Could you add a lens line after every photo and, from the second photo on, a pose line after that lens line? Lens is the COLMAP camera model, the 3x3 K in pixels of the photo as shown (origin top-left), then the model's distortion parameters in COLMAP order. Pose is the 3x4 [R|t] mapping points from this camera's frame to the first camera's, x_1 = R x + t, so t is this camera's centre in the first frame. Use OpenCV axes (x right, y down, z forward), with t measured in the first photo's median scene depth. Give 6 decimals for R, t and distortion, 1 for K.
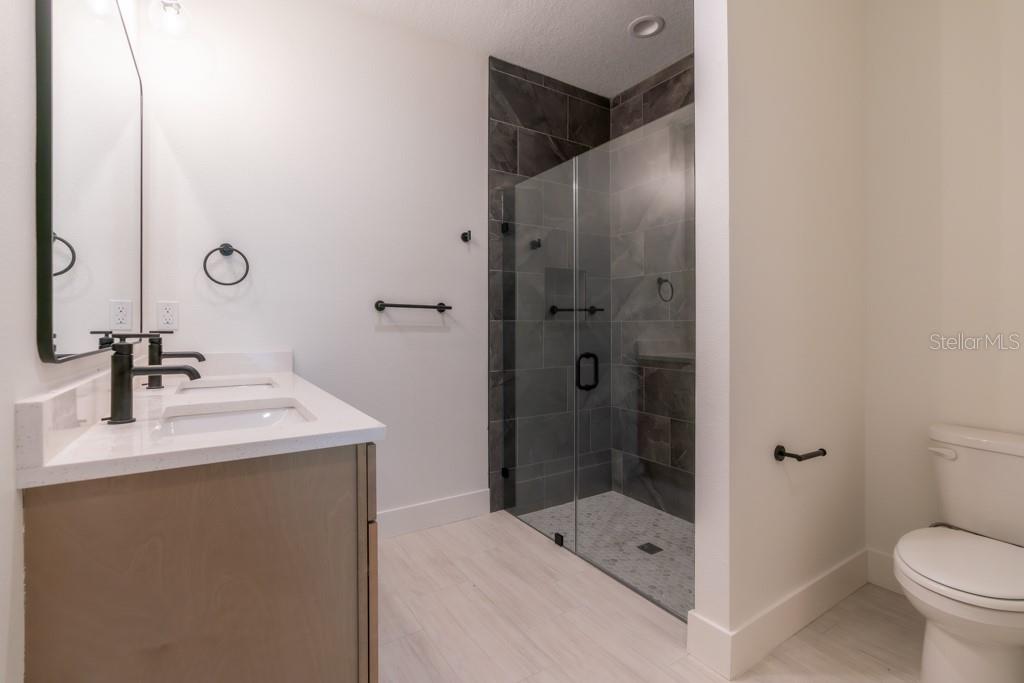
lens RADIAL K [[467.9, 0, 512.3], [0, 467.9, 336.7], [0, 0, 1]] dist [-0.007099, 0.000182]
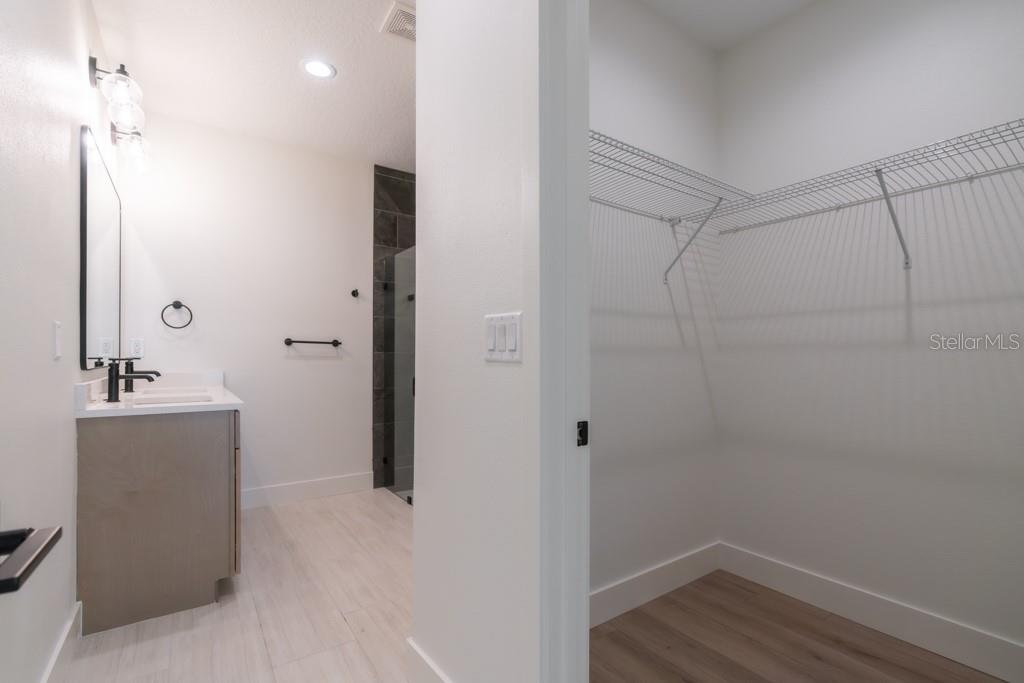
lens RADIAL K [[463.9, 0, 511.0], [0, 463.9, 366.6], [0, 0, 1]] dist [-0.000909, -0.000072]
pose [[0.999010, 0.004040, 0.044297, 0.317367], [-0.003905, 0.999987, -0.003135, 0.011827], [-0.044309, 0.002959, 0.999013, -0.433659]]
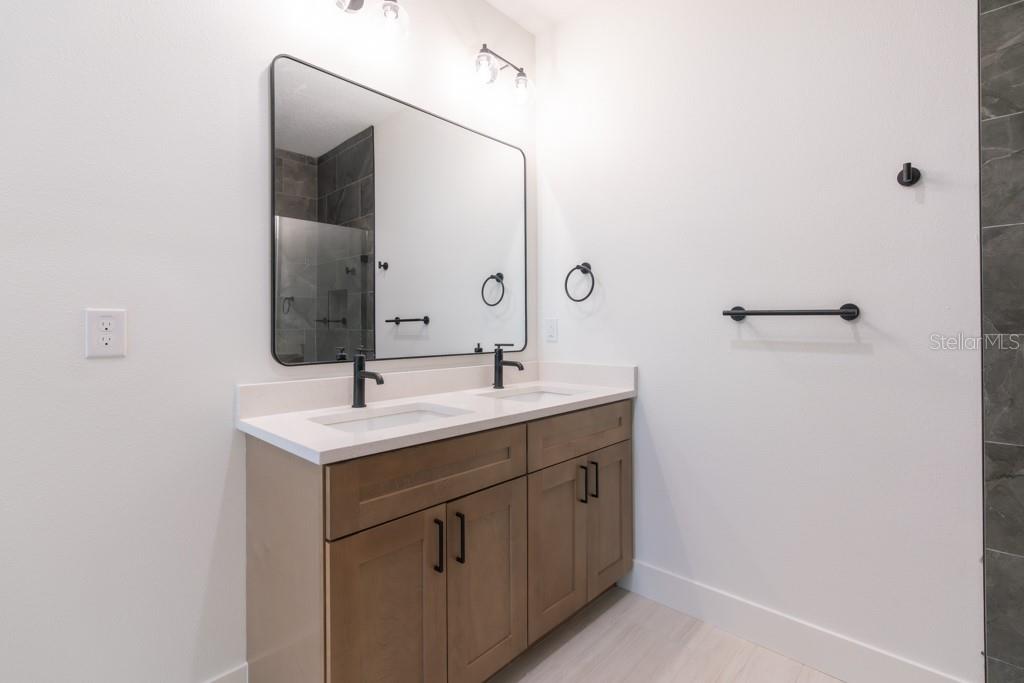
lens RADIAL K [[470.1, 0, 513.0], [0, 470.1, 328.4], [0, 0, 1]] dist [-0.002269, -0.000141]
pose [[0.239875, -0.001703, -0.970802, 0.312571], [-0.021655, 0.999740, -0.007105, -0.027965], [0.970562, 0.022727, 0.239775, 0.449169]]
